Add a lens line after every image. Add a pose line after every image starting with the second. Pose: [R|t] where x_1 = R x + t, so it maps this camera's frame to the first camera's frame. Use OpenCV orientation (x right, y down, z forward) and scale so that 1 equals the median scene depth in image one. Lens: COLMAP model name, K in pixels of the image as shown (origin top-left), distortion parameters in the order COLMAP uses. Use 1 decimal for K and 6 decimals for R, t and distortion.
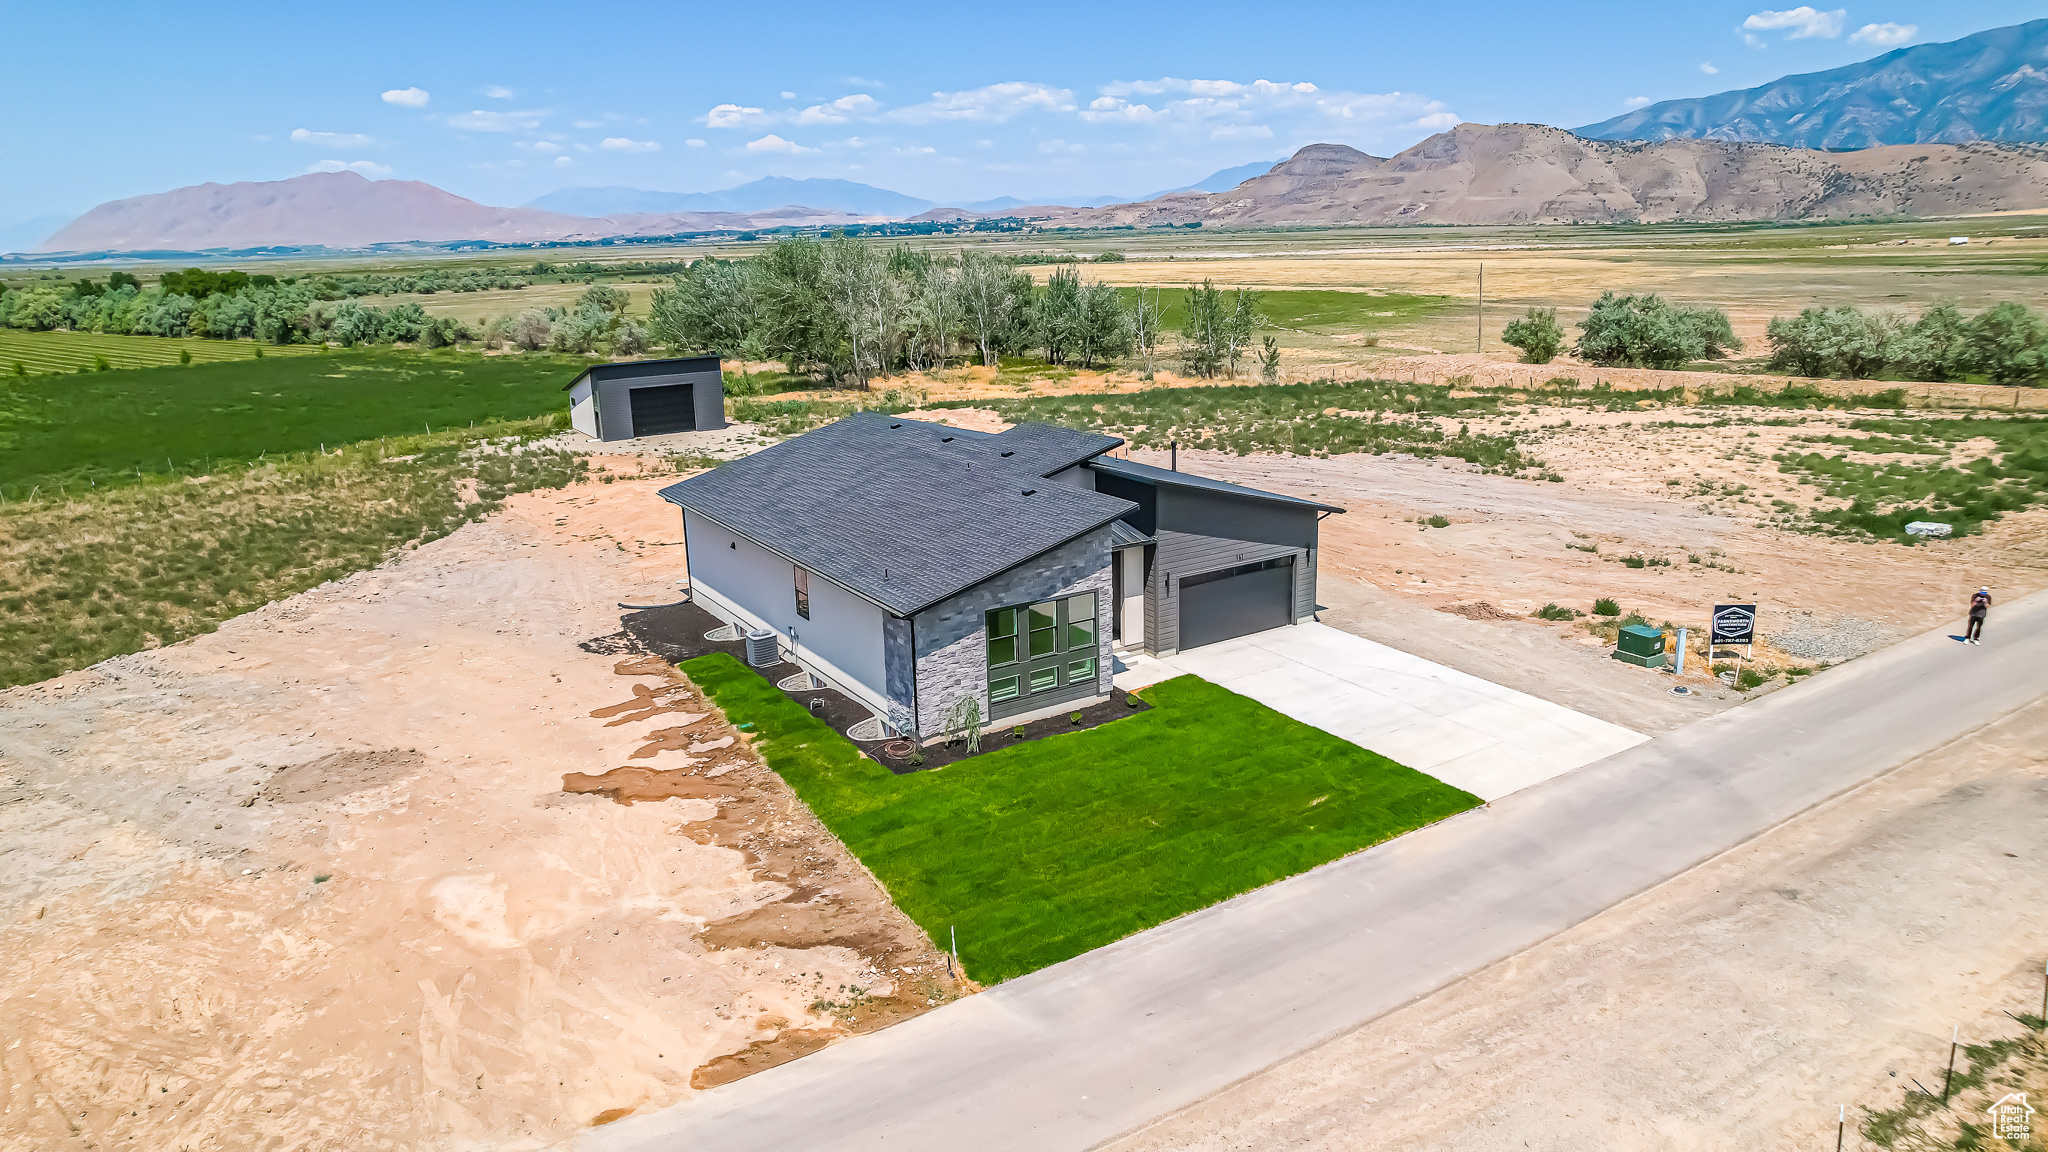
lens RADIAL K [[1312.6, 0, 1026.3], [0, 1312.6, 570.4], [0, 0, 1]] dist [-0.078447, 0.068759]
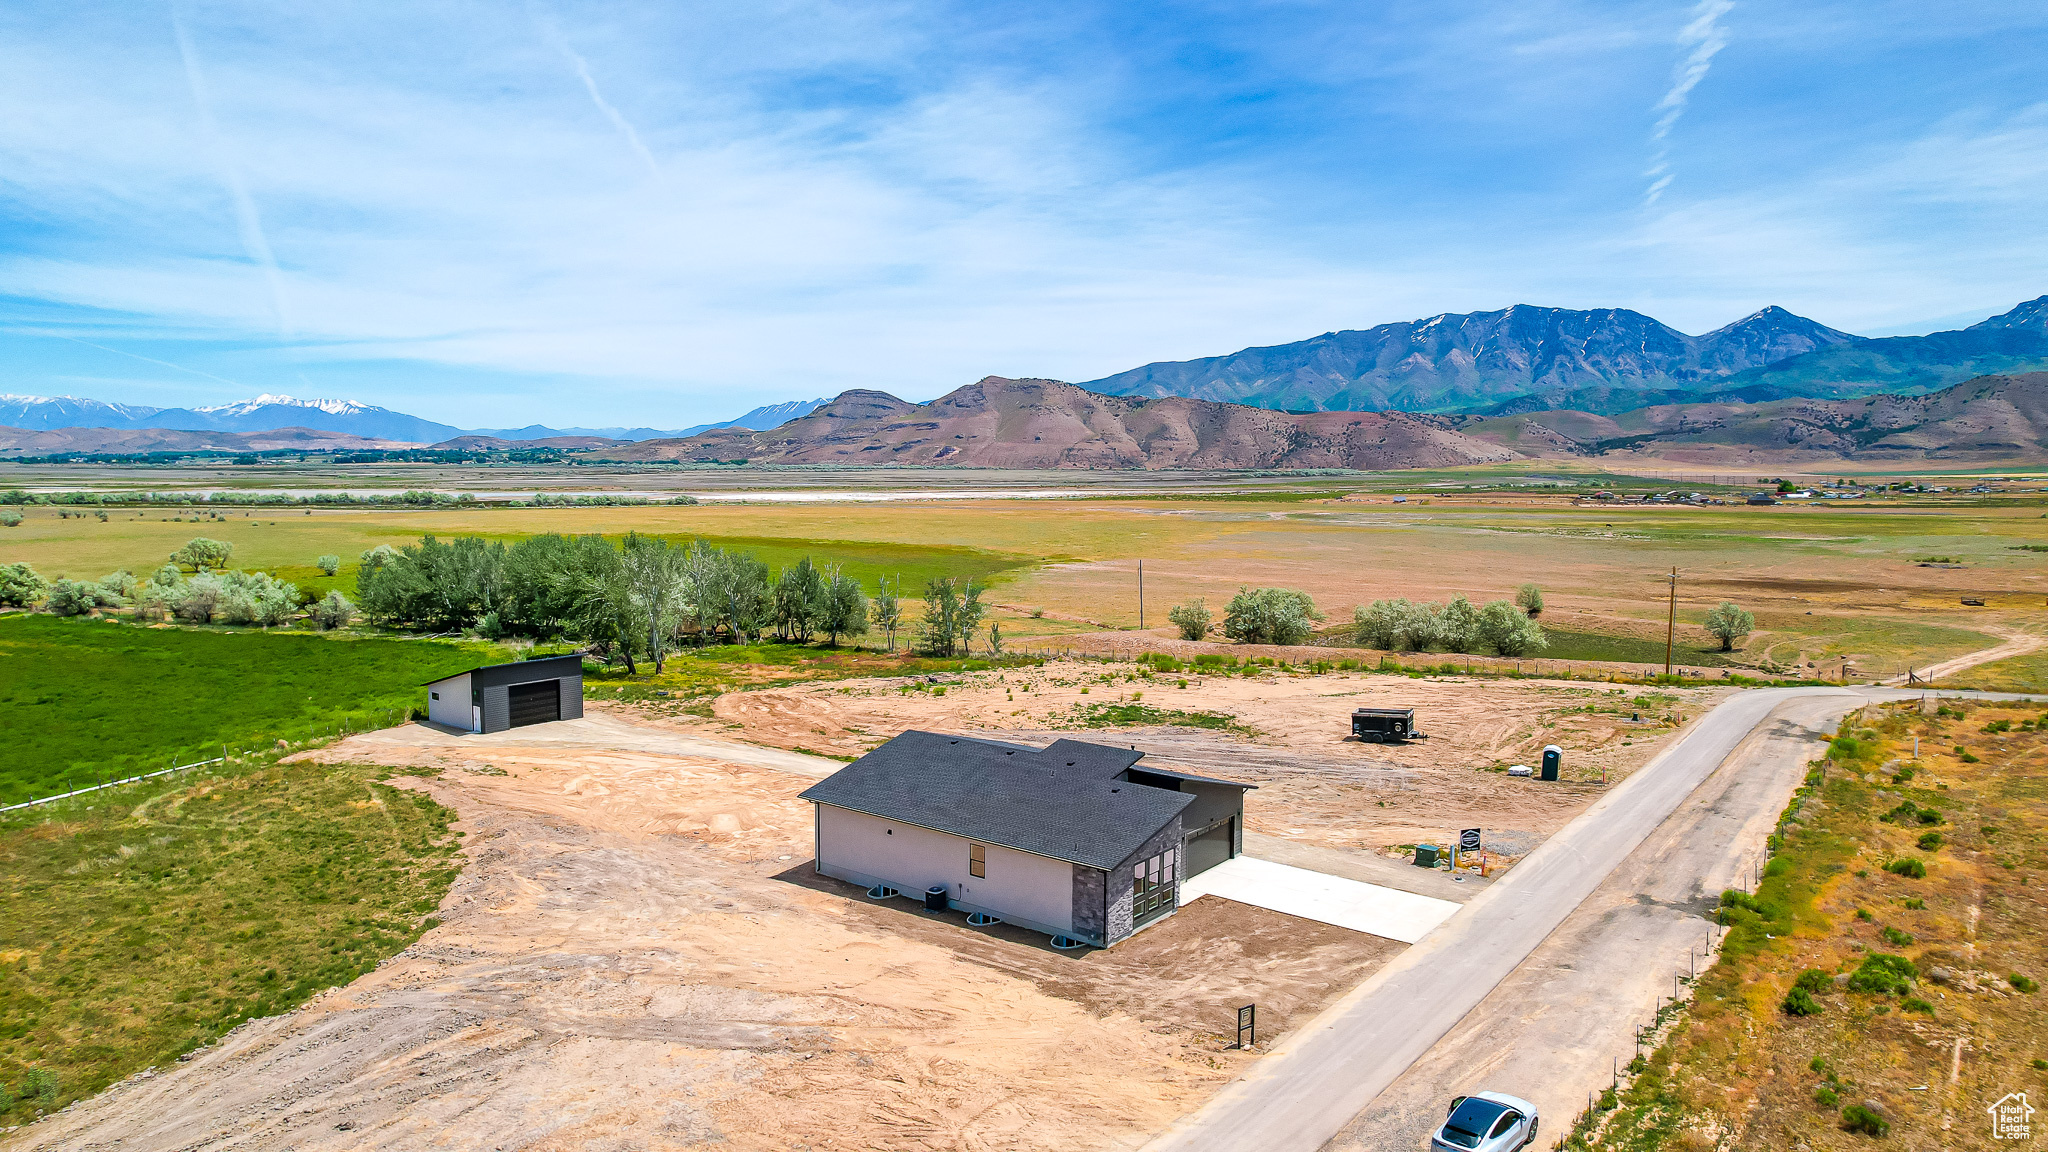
lens RADIAL K [[1312.6, 0, 1023.6], [0, 1312.6, 568.9], [0, 0, 1]] dist [-0.078447, 0.068759]
pose [[0.941476, 0.002236, 0.337074, -0.599024], [0.056981, 0.984532, -0.165682, -0.060509], [-0.332230, 0.175192, 0.926785, -0.500038]]
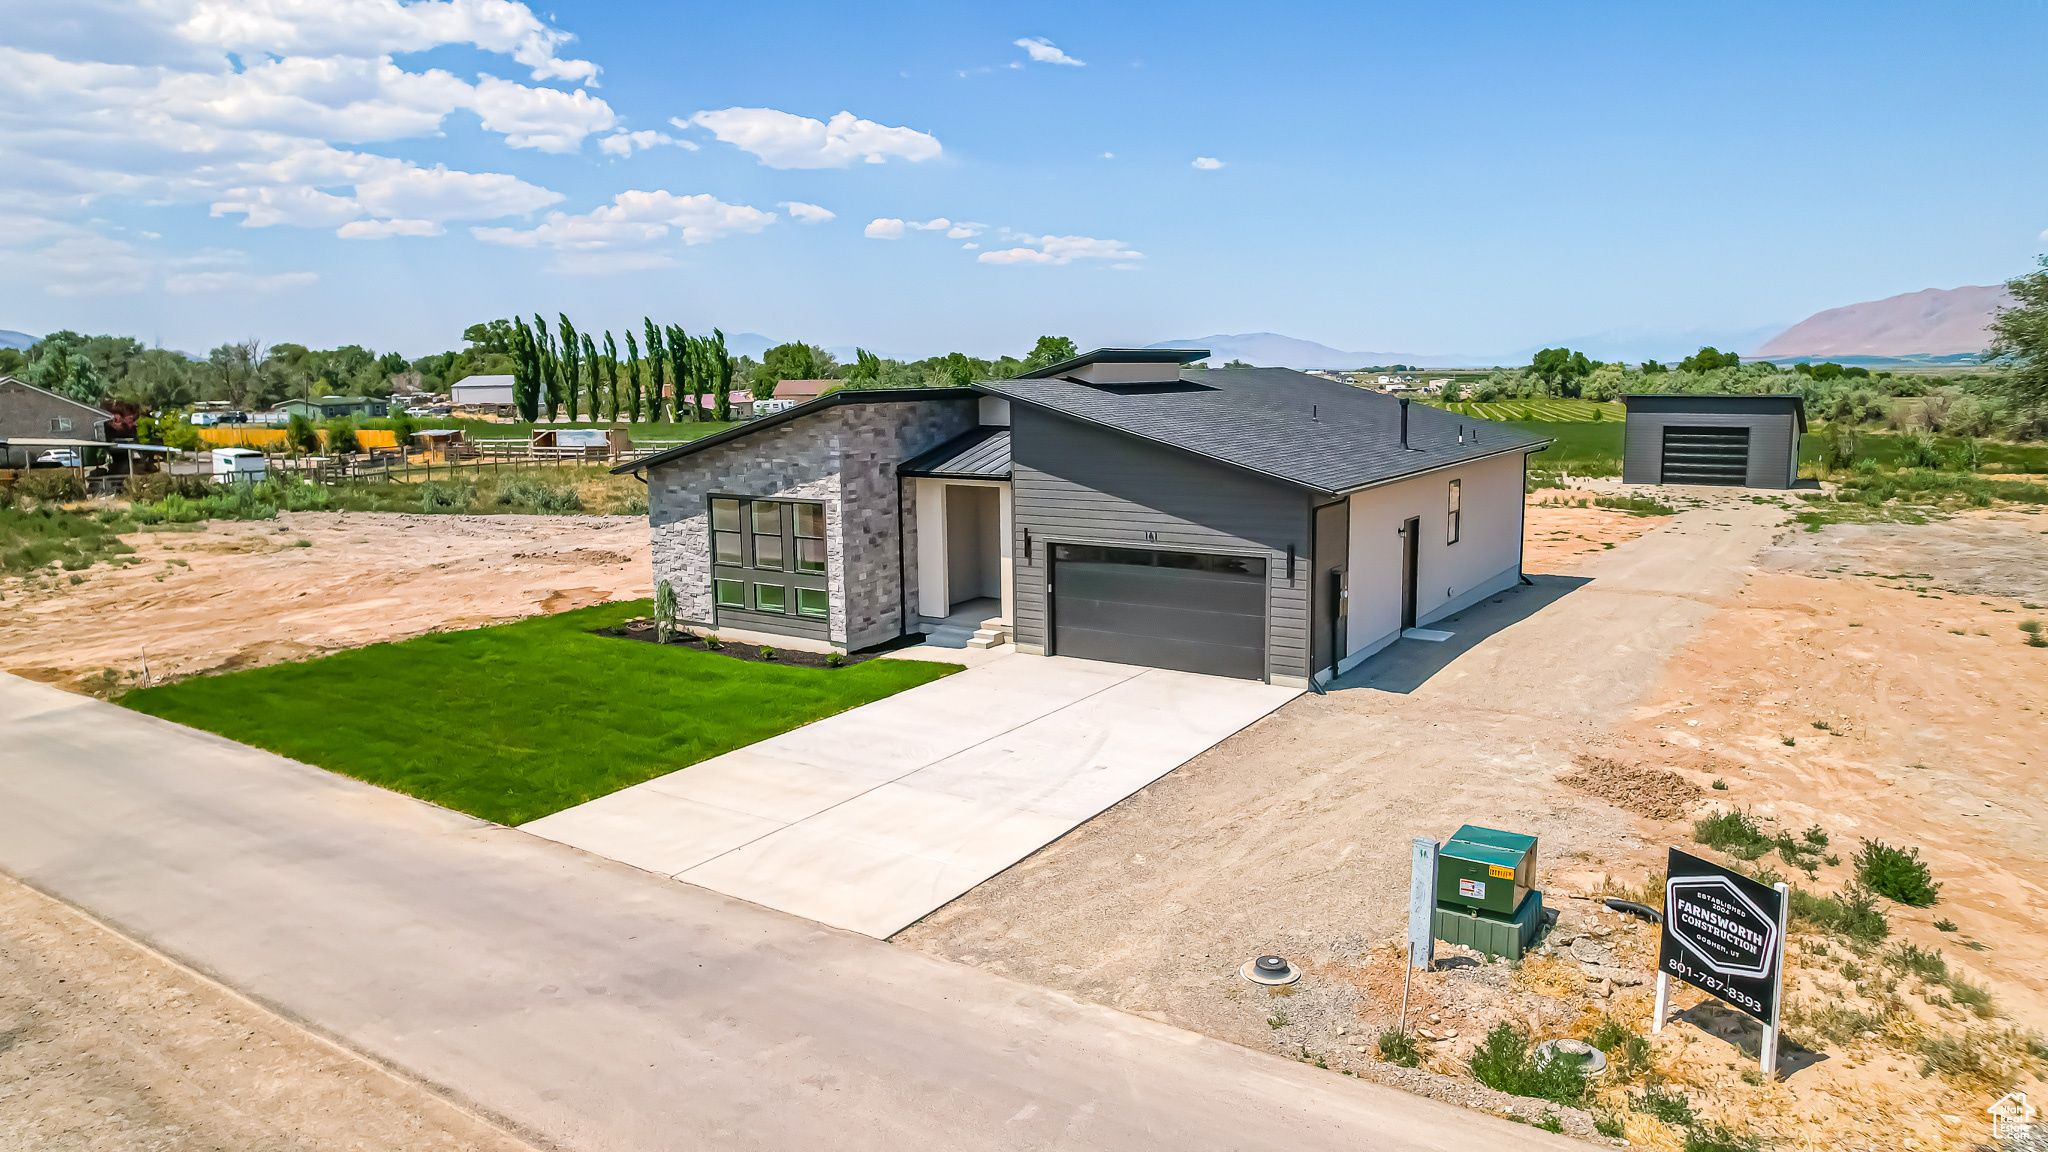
lens RADIAL K [[1312.6, 0, 1024.8], [0, 1312.6, 582.5], [0, 0, 1]] dist [-0.078447, 0.068759]
pose [[0.406338, 0.166903, -0.898350, 0.678230], [-0.229378, 0.970325, 0.076524, -0.021435], [0.884463, 0.174967, 0.432563, 0.651858]]
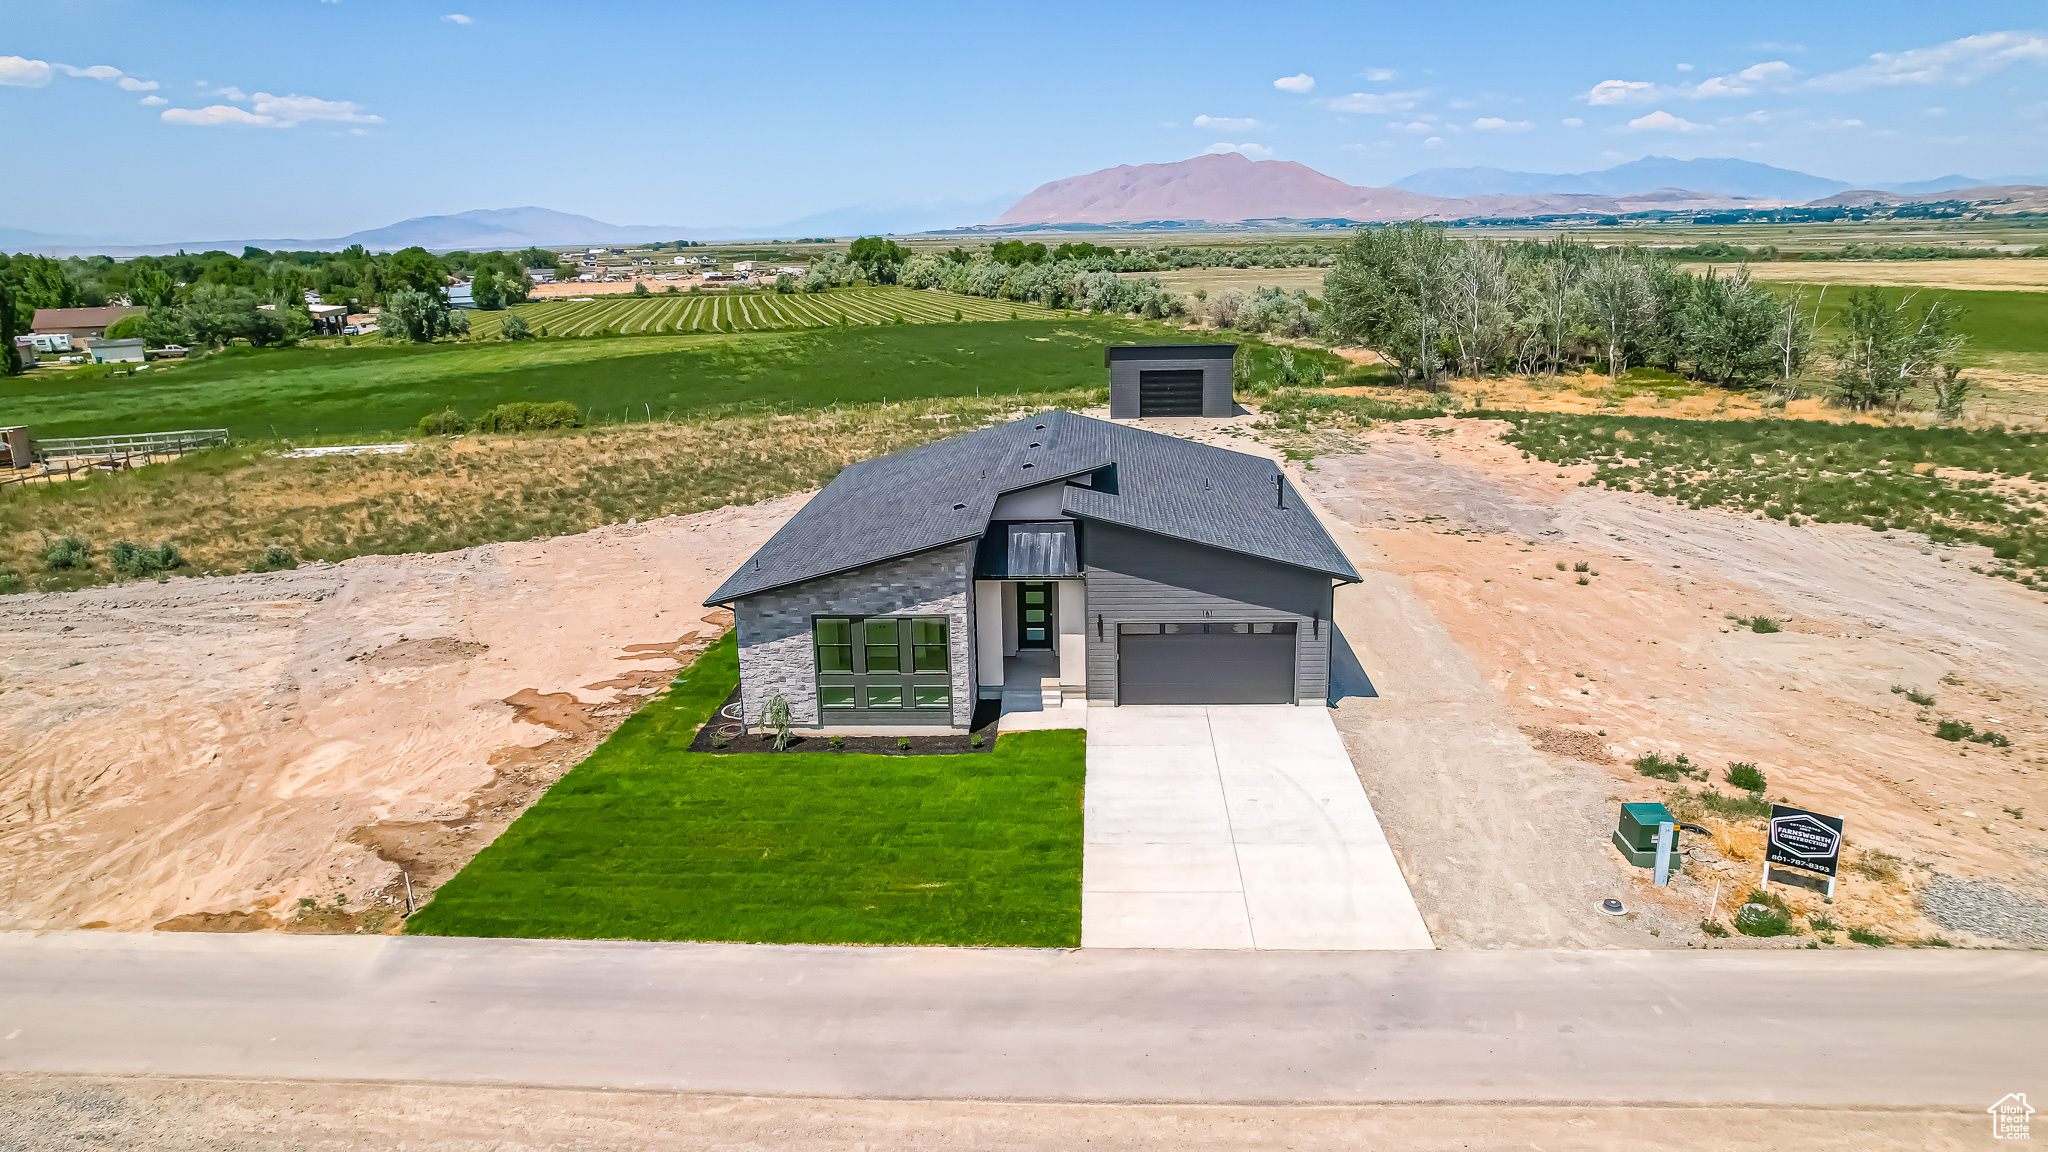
lens RADIAL K [[1312.6, 0, 1026.4], [0, 1312.6, 570.2], [0, 0, 1]] dist [-0.078447, 0.068759]
pose [[0.814025, 0.154264, -0.559969, 0.524172], [-0.146543, 0.987443, 0.058997, -0.068670], [0.562039, 0.034034, 0.826410, 0.208463]]
